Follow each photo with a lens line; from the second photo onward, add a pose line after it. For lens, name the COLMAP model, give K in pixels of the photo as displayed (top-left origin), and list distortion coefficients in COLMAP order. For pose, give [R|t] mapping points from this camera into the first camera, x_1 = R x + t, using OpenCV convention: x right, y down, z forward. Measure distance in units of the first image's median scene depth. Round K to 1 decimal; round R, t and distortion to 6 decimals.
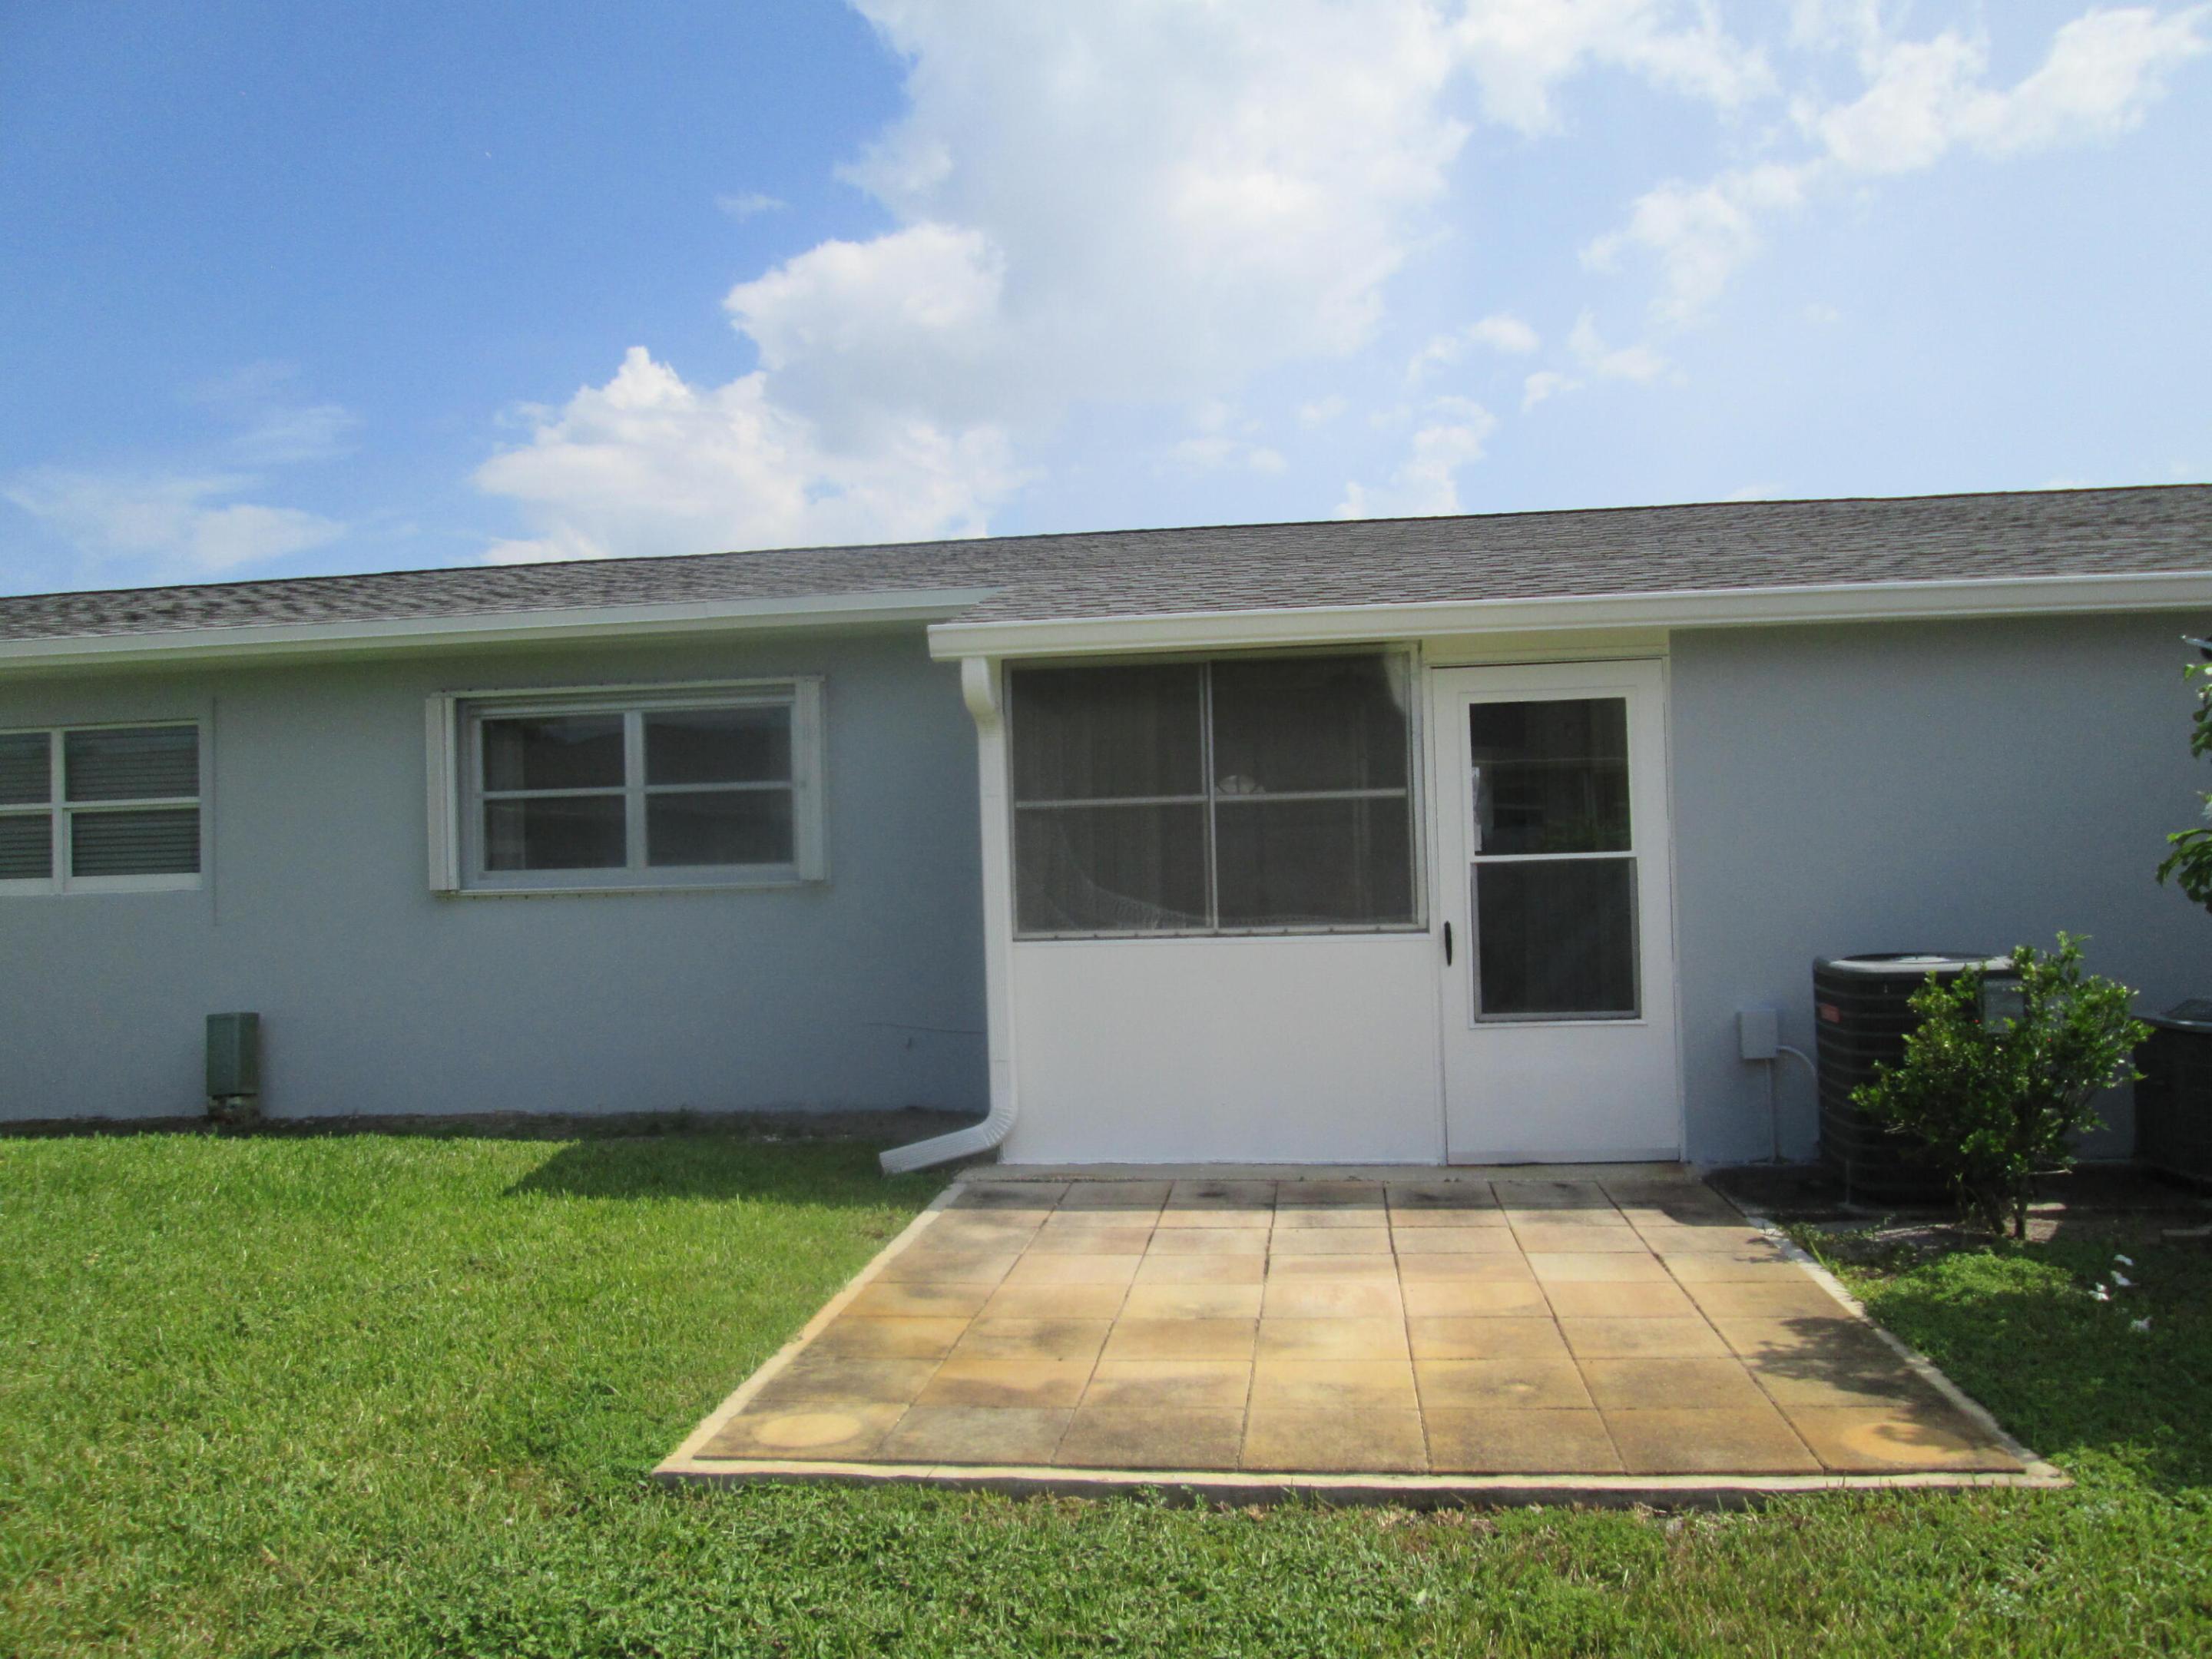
lens RADIAL K [[1823.4, 0, 1106.7], [0, 1823.4, 829.2], [0, 0, 1]] dist [-0.048230, 0.017060]
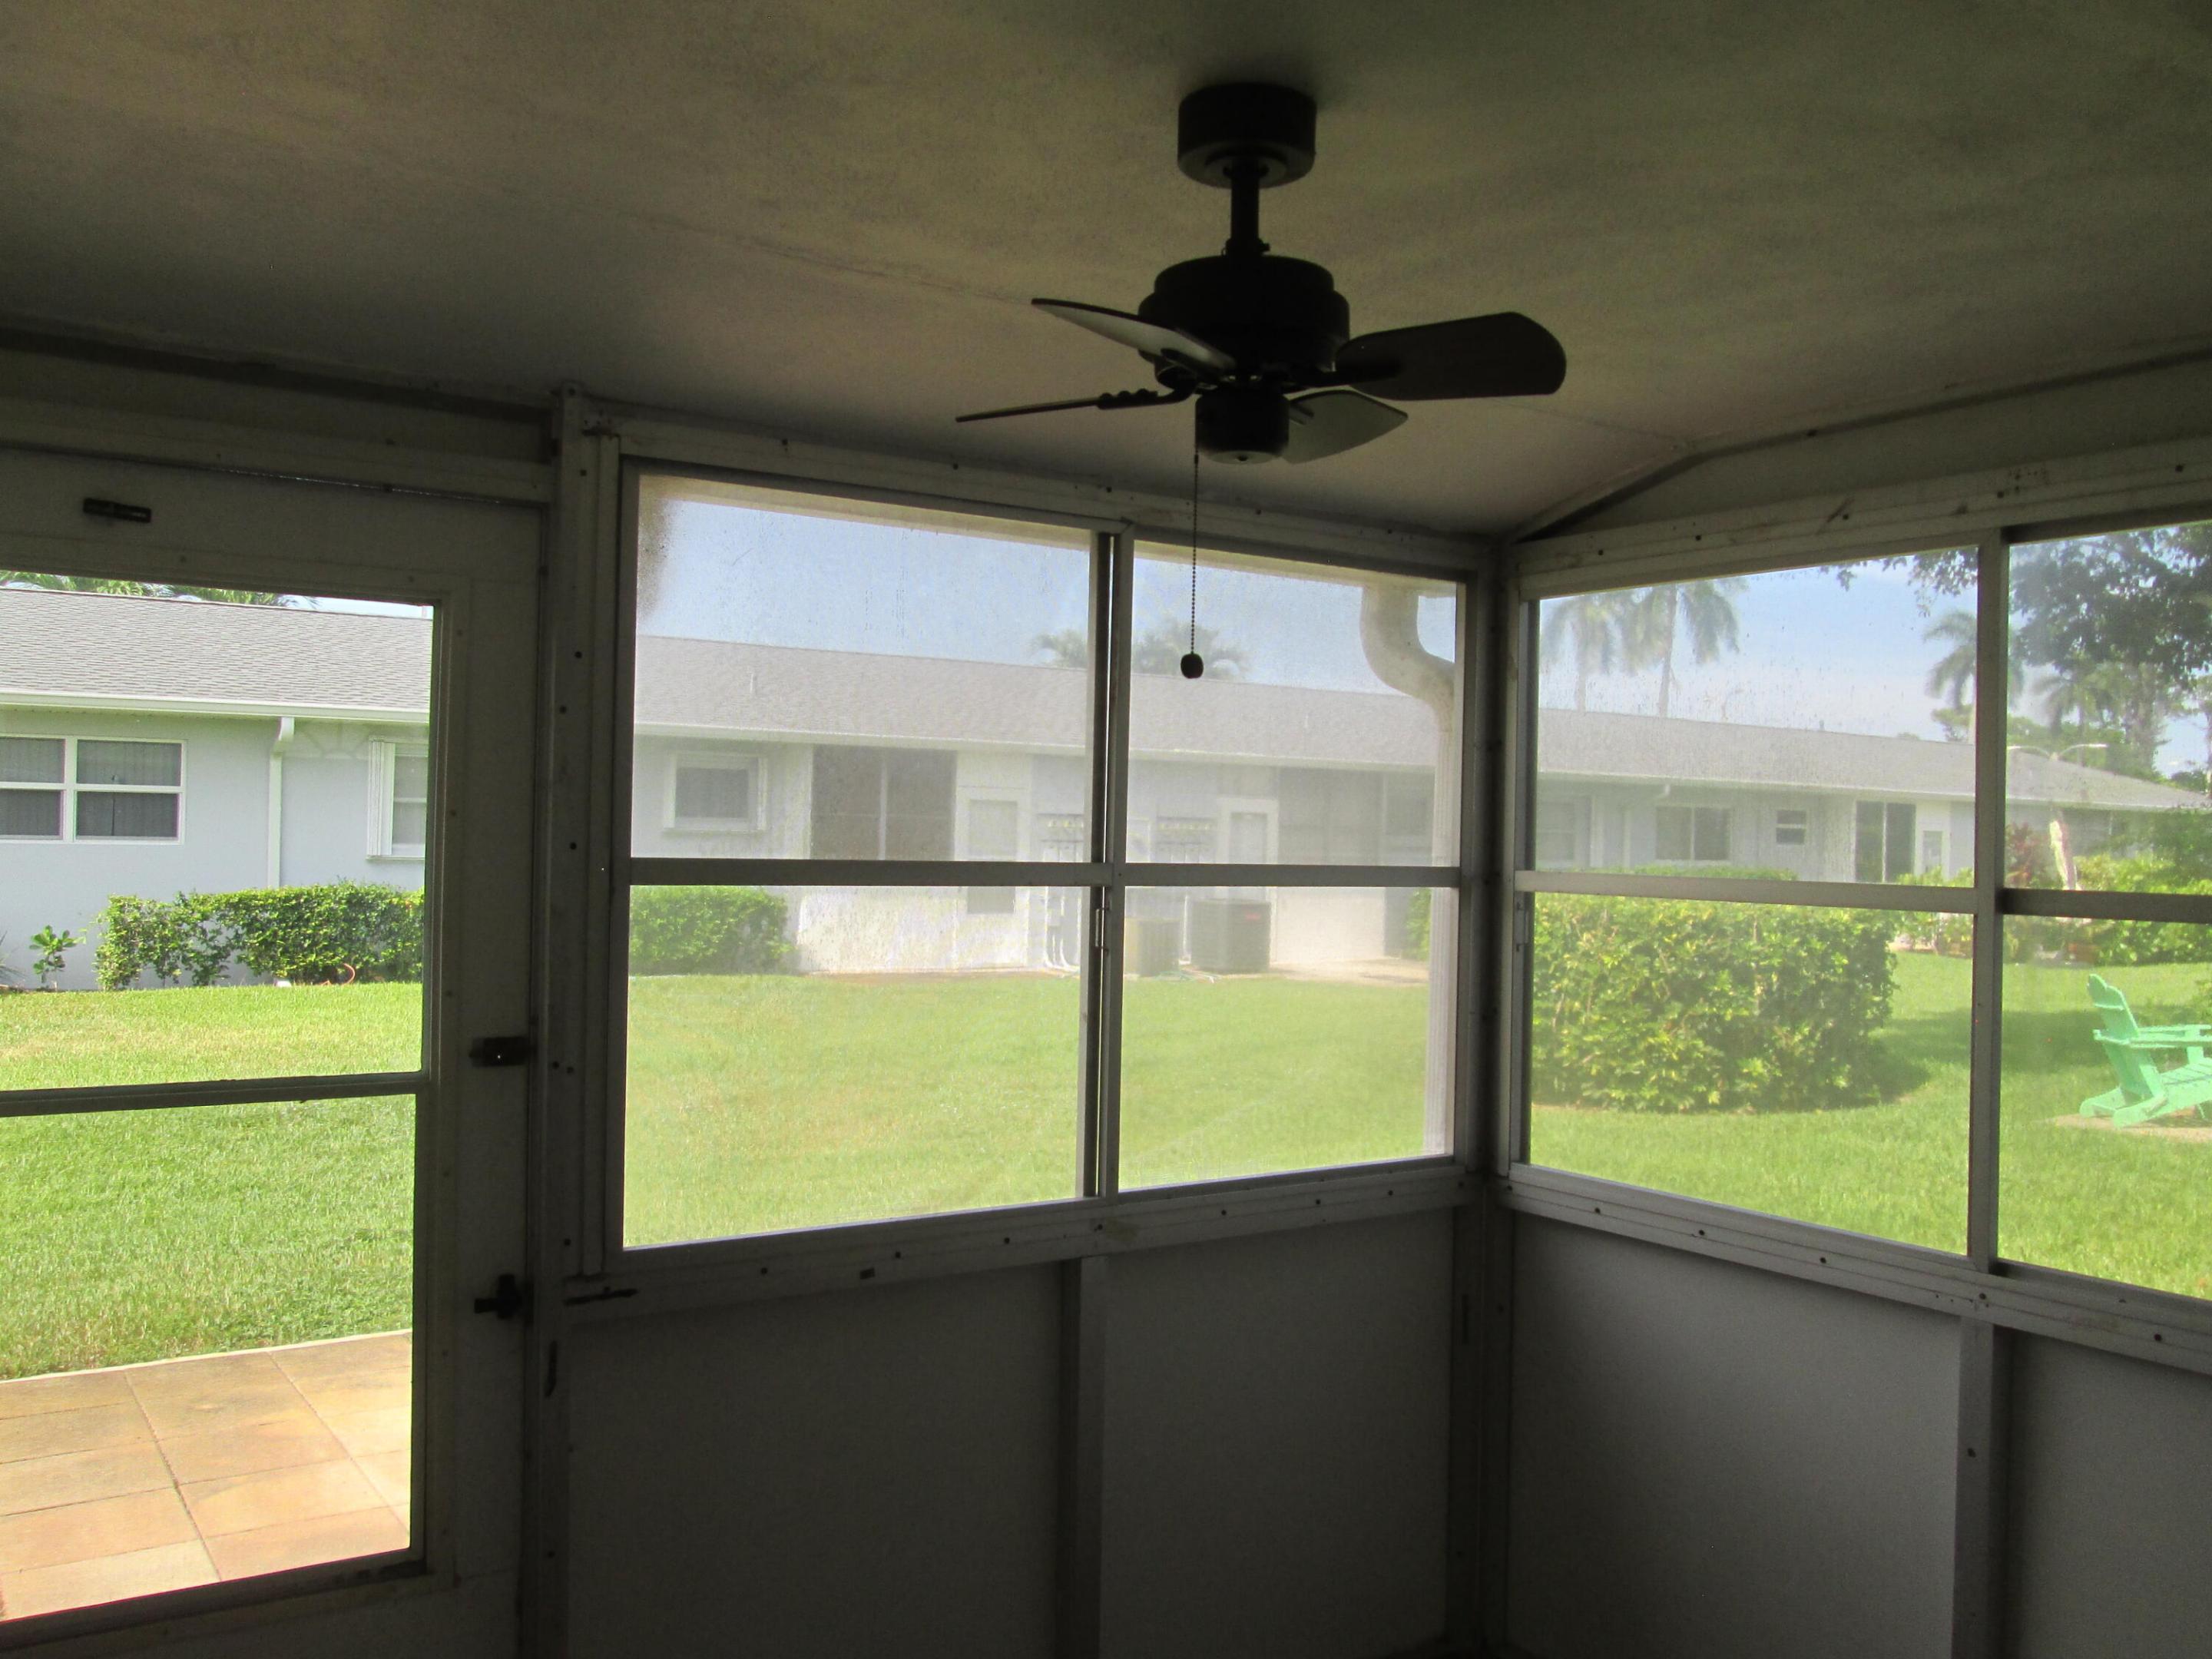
lens RADIAL K [[1823.4, 0, 1107.9], [0, 1823.4, 828.8], [0, 0, 1]] dist [-0.048230, 0.017060]
pose [[-0.749976, 0.004736, -0.661448, 0.550796], [0.014595, 0.999849, -0.009389, -0.044364], [0.661303, -0.016695, -0.749933, 2.231886]]
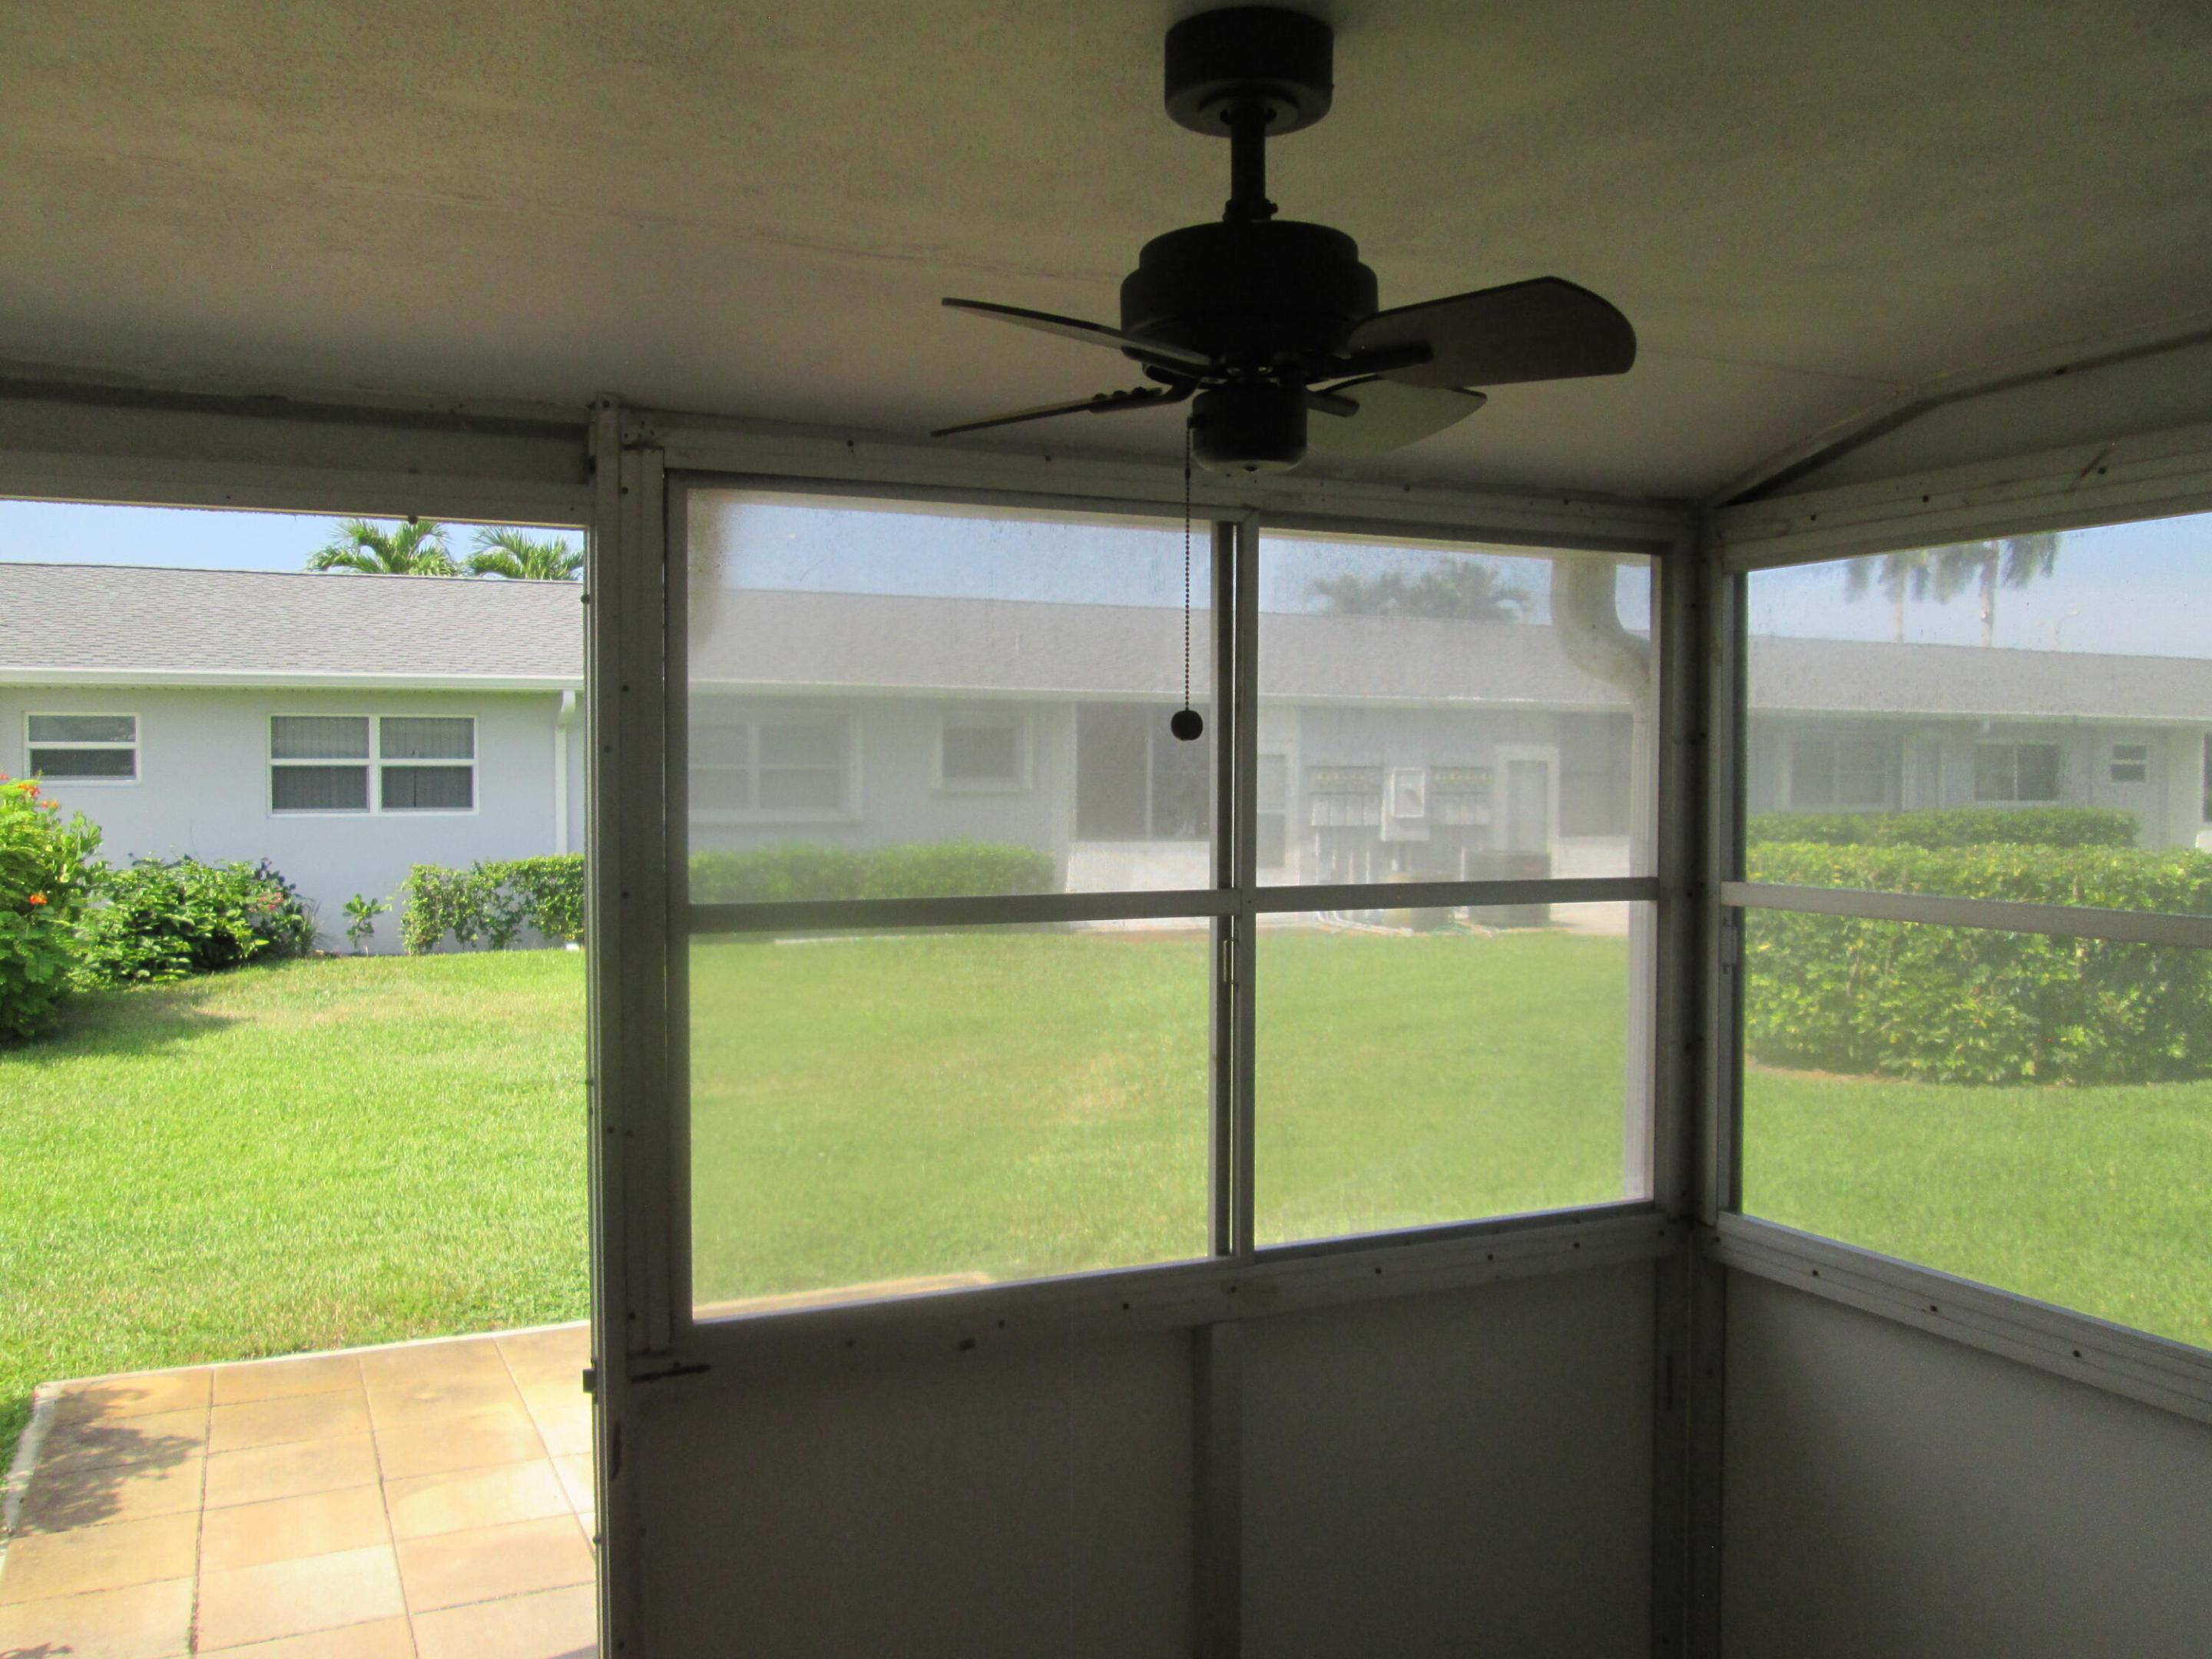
lens RADIAL K [[1823.4, 0, 1108.5], [0, 1823.4, 827.1], [0, 0, 1]] dist [-0.048230, 0.017060]
pose [[-0.845139, 0.035864, -0.533342, 0.463259], [0.031638, 0.999354, 0.017066, -0.070723], [0.533609, -0.002451, -0.845728, 2.217204]]
